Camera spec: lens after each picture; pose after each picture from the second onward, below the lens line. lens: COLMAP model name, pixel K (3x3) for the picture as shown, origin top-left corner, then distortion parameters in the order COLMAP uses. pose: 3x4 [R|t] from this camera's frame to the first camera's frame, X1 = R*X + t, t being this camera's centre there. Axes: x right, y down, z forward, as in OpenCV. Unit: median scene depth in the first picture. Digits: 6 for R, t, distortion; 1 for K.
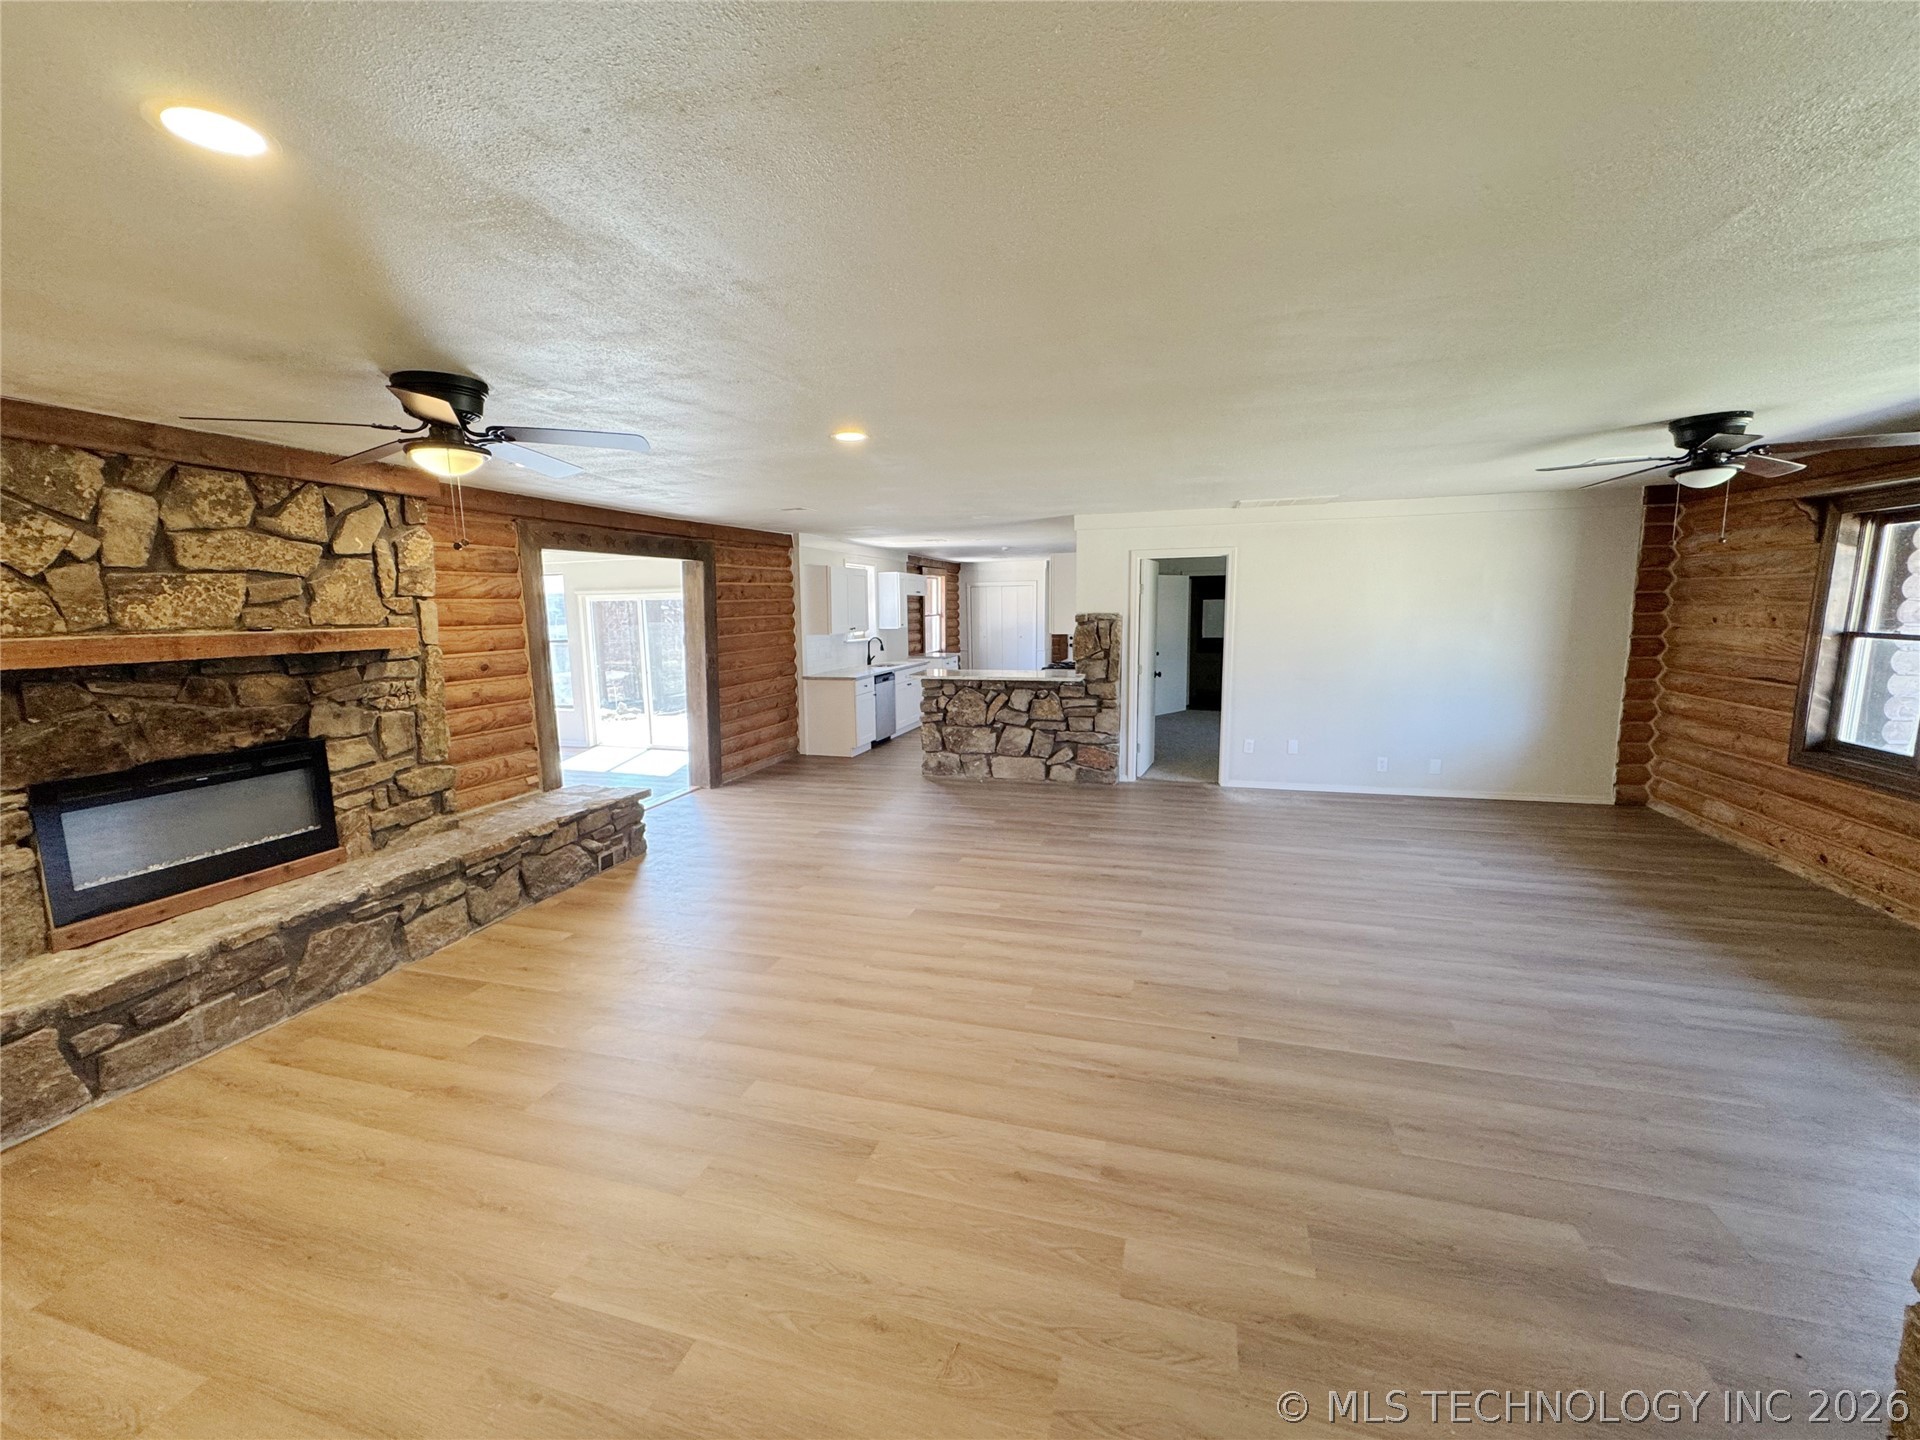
lens RADIAL K [[786.6, 0, 954.5], [0, 786.6, 718.9], [0, 0, 1]] dist [-0.002093, 0.000680]
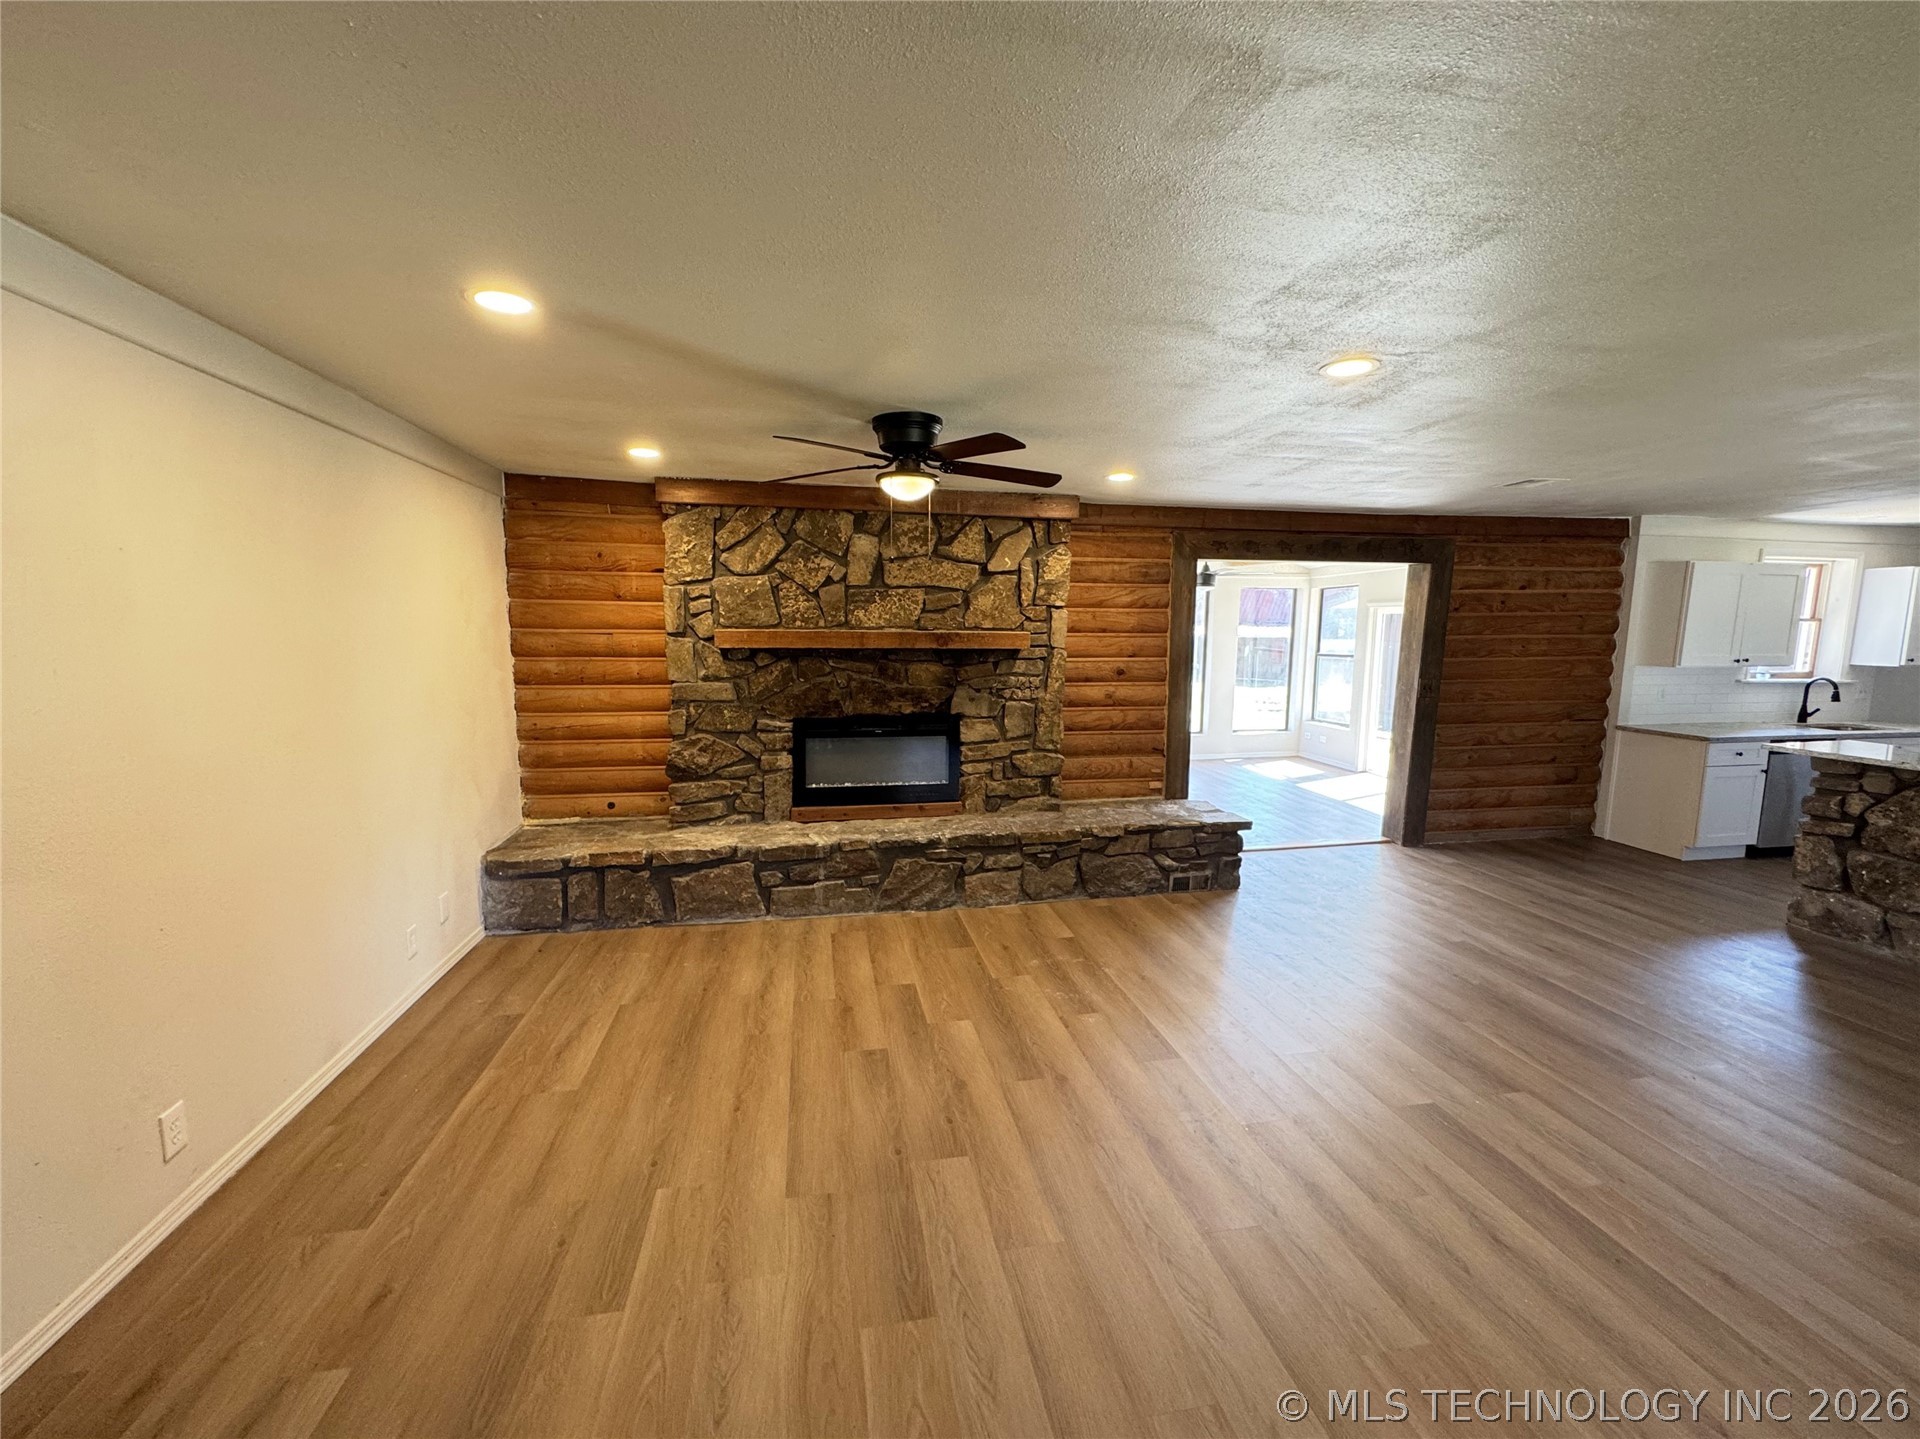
lens RADIAL K [[786.6, 0, 954.5], [0, 786.6, 718.4], [0, 0, 1]] dist [-0.002093, 0.000680]
pose [[0.458069, 0.124208, -0.880196, 0.306376], [-0.140660, 0.987842, 0.066197, -0.051121], [0.877717, 0.093485, 0.469971, 0.365019]]
